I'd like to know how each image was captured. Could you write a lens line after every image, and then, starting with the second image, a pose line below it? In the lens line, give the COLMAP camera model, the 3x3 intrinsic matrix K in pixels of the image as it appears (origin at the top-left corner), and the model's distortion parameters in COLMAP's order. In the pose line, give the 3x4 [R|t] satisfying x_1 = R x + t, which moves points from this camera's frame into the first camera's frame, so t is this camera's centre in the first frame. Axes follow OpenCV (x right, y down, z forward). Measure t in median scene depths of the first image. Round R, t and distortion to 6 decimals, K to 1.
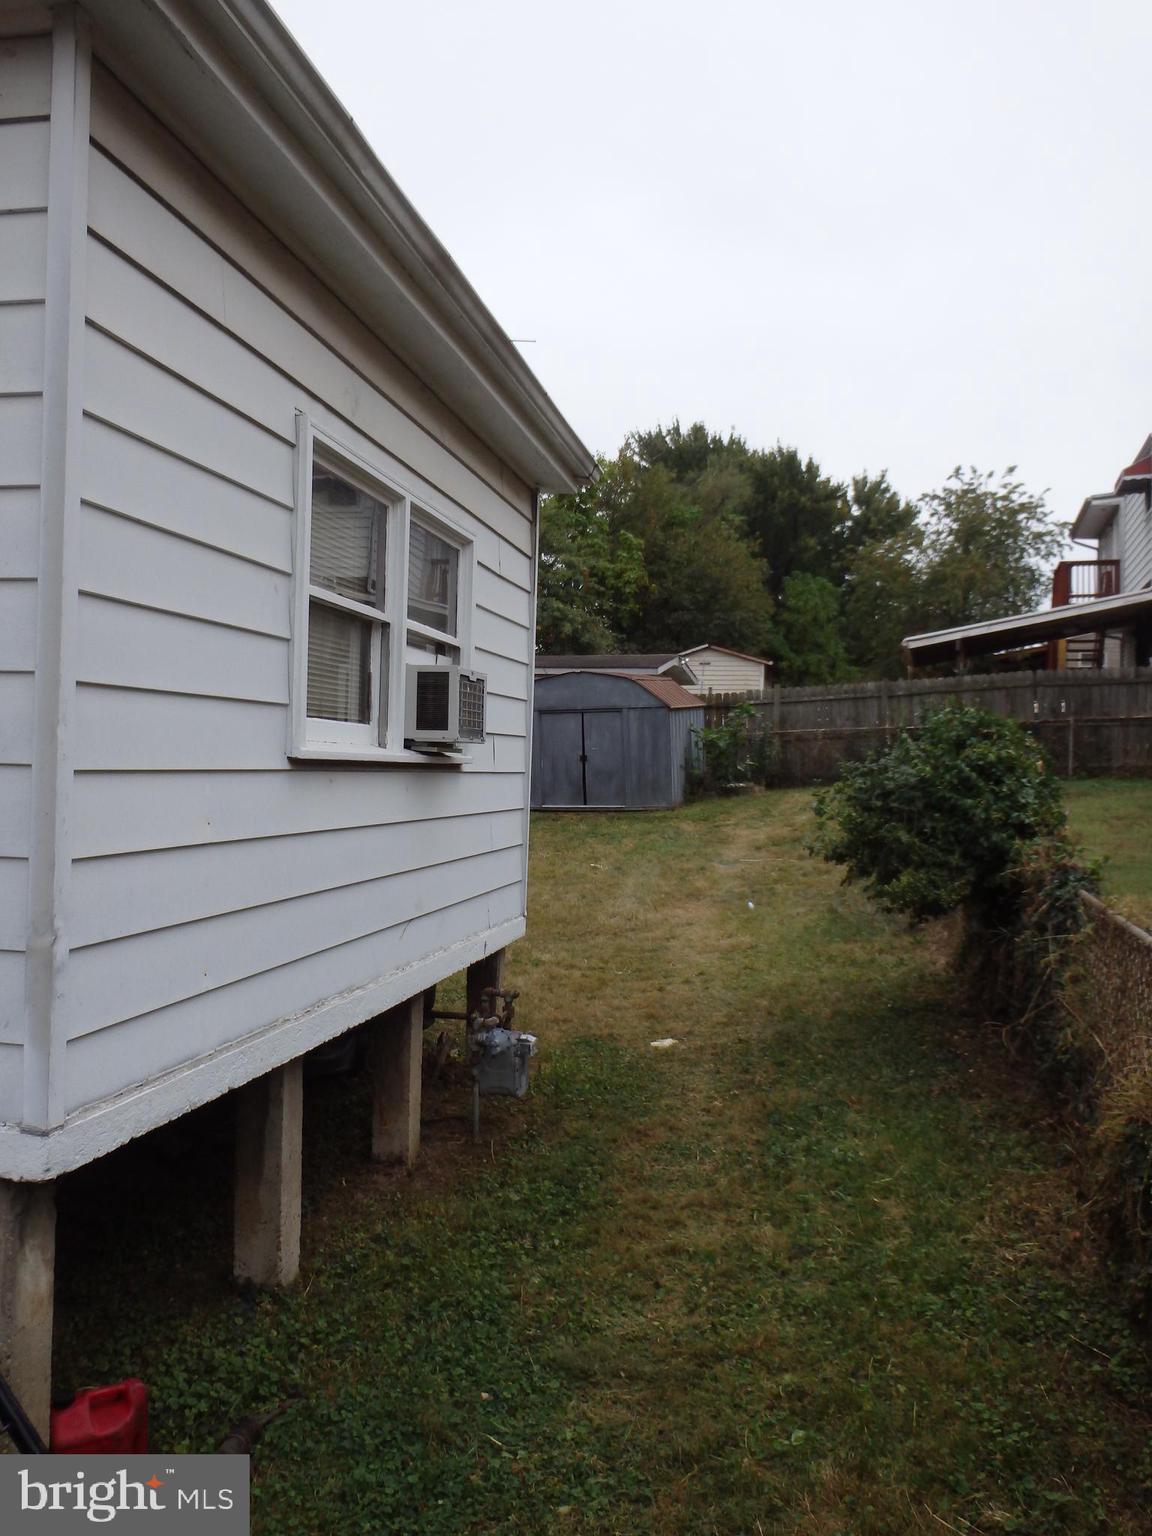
lens RADIAL K [[1259.6, 0, 563.9], [0, 1259.6, 769.1], [0, 0, 1]] dist [-0.002792, 0.015902]
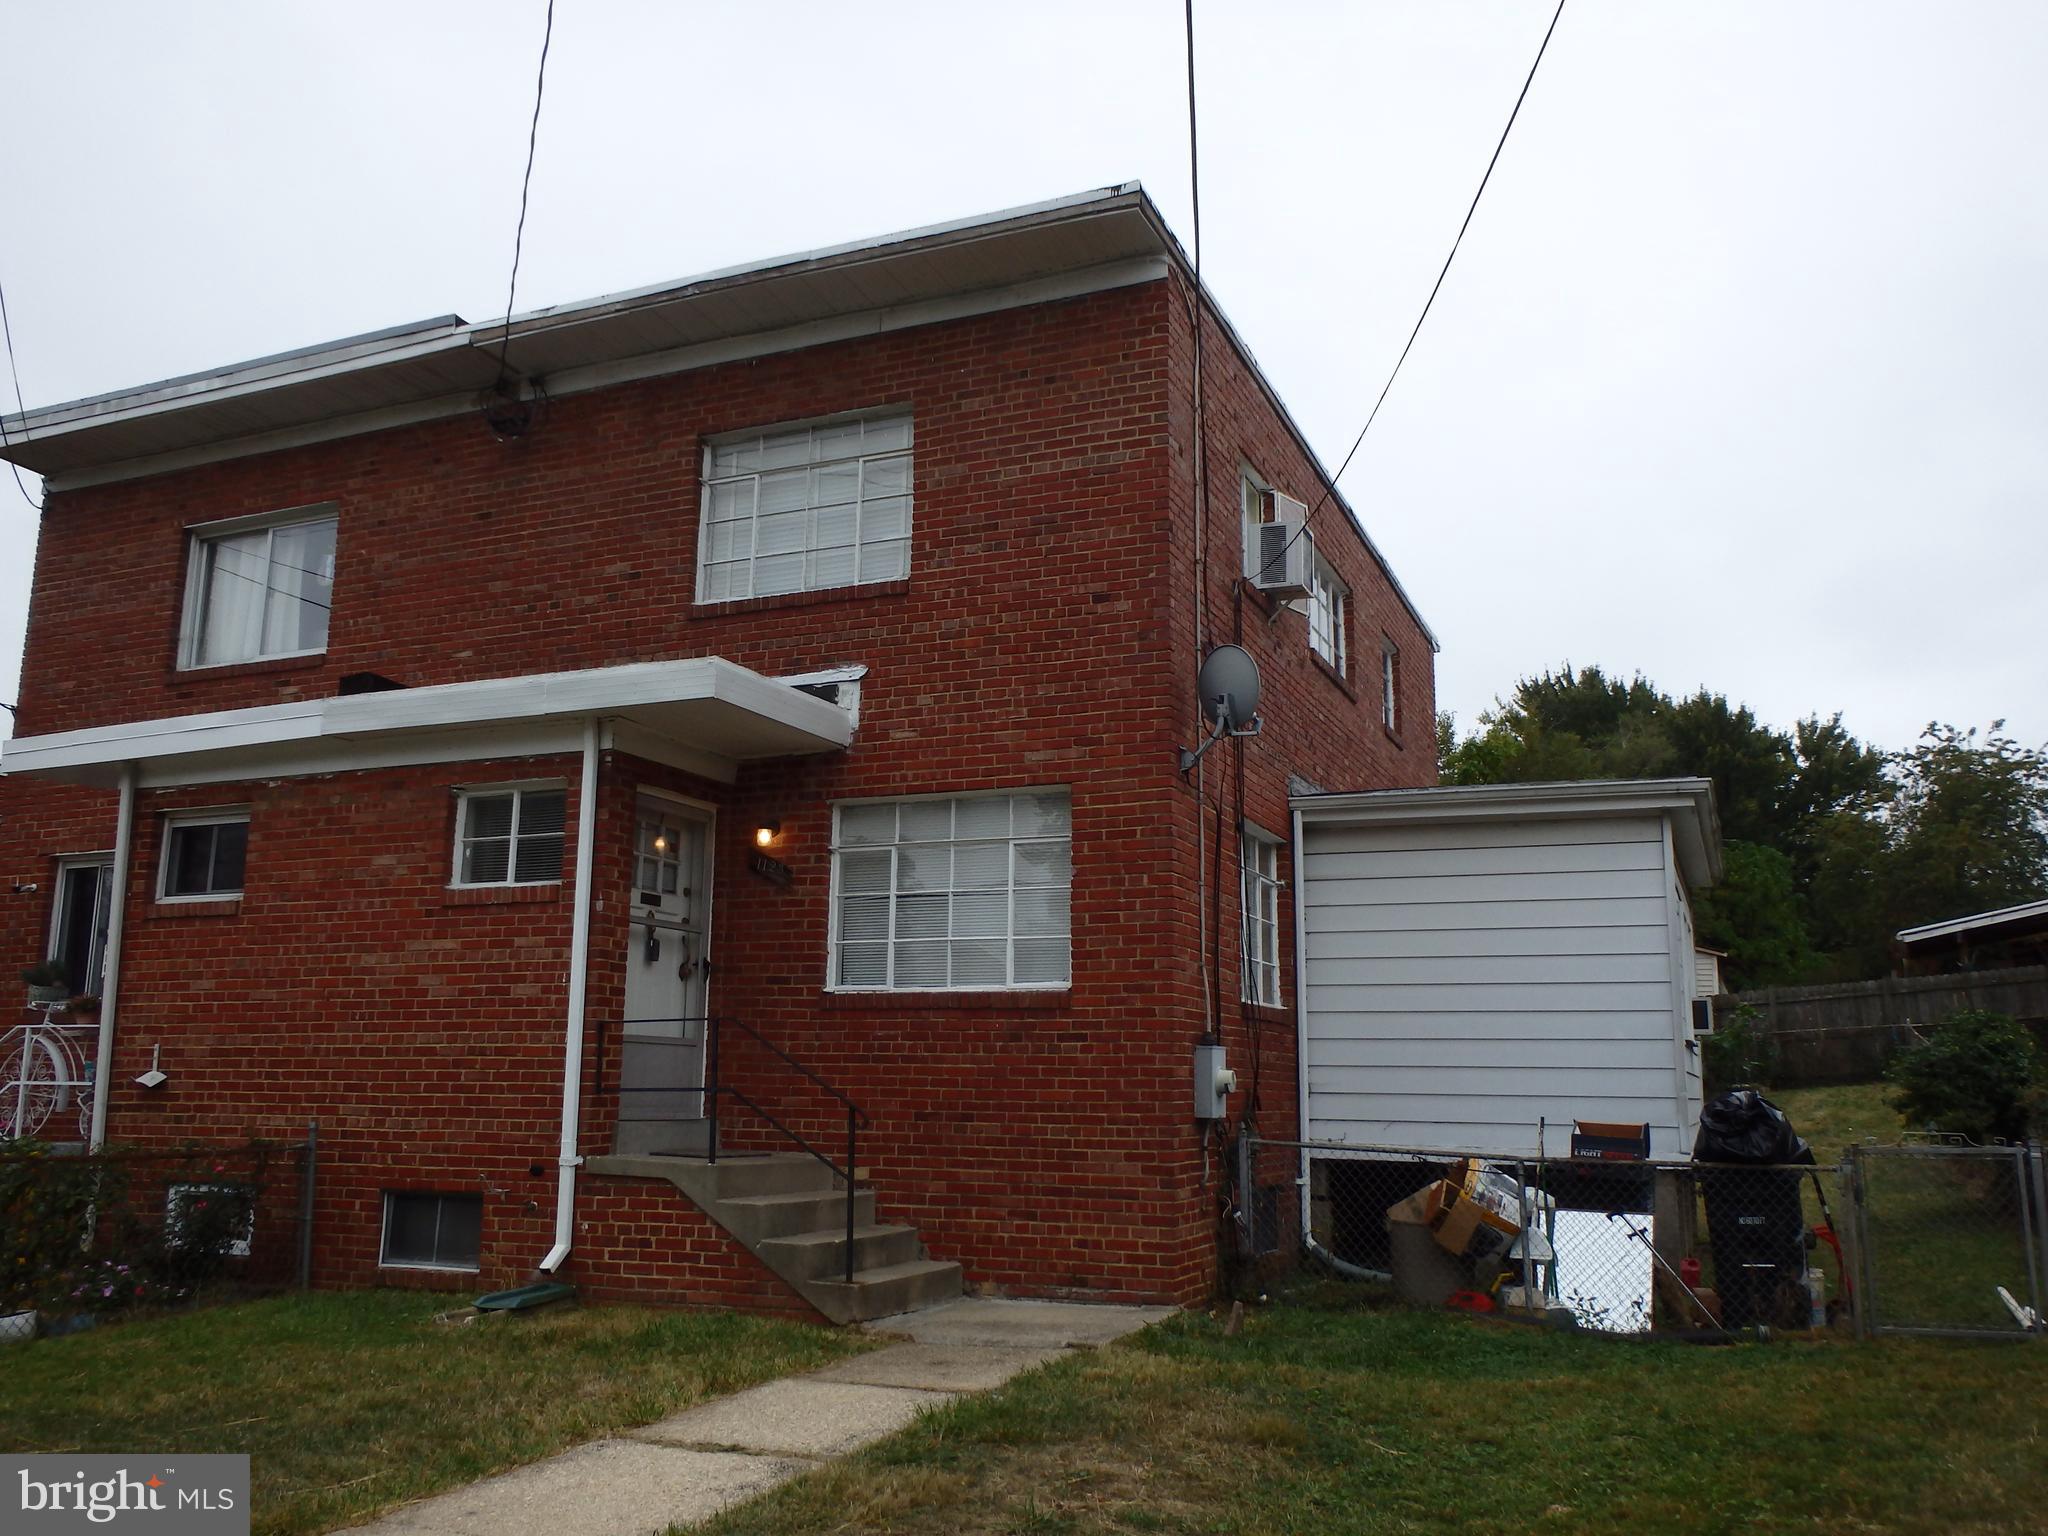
lens RADIAL K [[1679.5, 0, 1085.9], [0, 1679.5, 762.9], [0, 0, 1]] dist [-0.002792, 0.015902]
pose [[0.984806, -0.045613, -0.167561, -0.116013], [0.011972, 0.980425, -0.196527, 0.013607], [0.173245, 0.191535, 0.966075, -0.360446]]
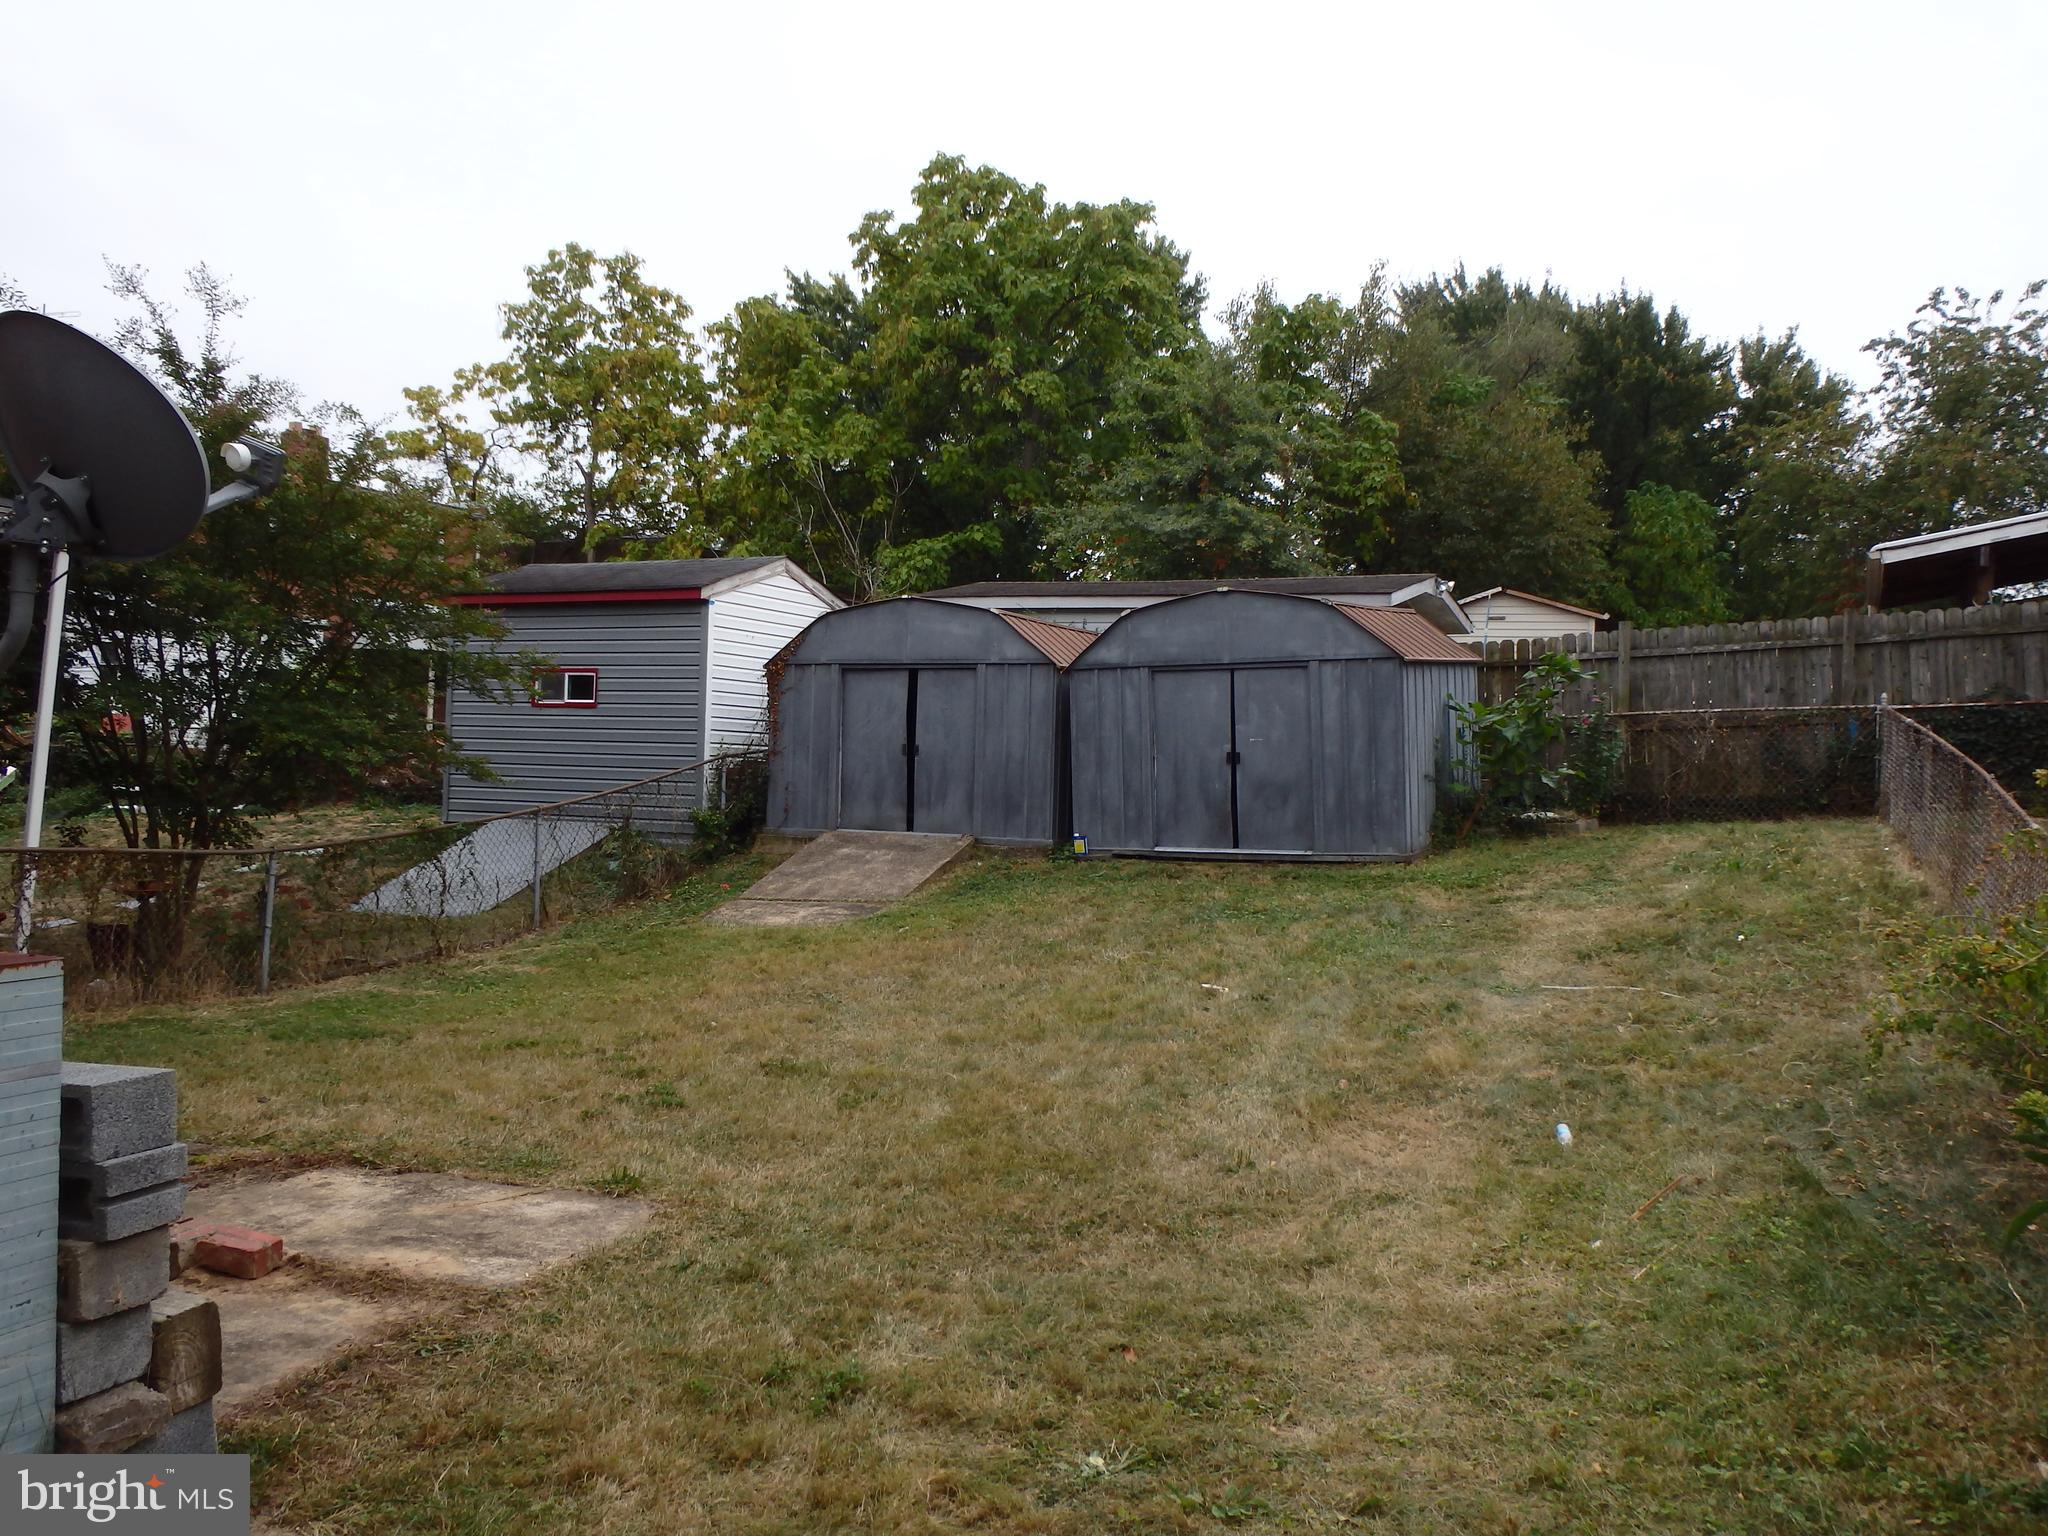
lens RADIAL K [[1679.5, 0, 1012.1], [0, 1679.5, 753.8], [0, 0, 1]] dist [-0.002792, 0.015902]
pose [[0.984758, 0.012706, -0.173463, 0.034989], [-0.015736, 0.999747, -0.016103, 0.001644], [0.173215, 0.018587, 0.984709, 0.232322]]
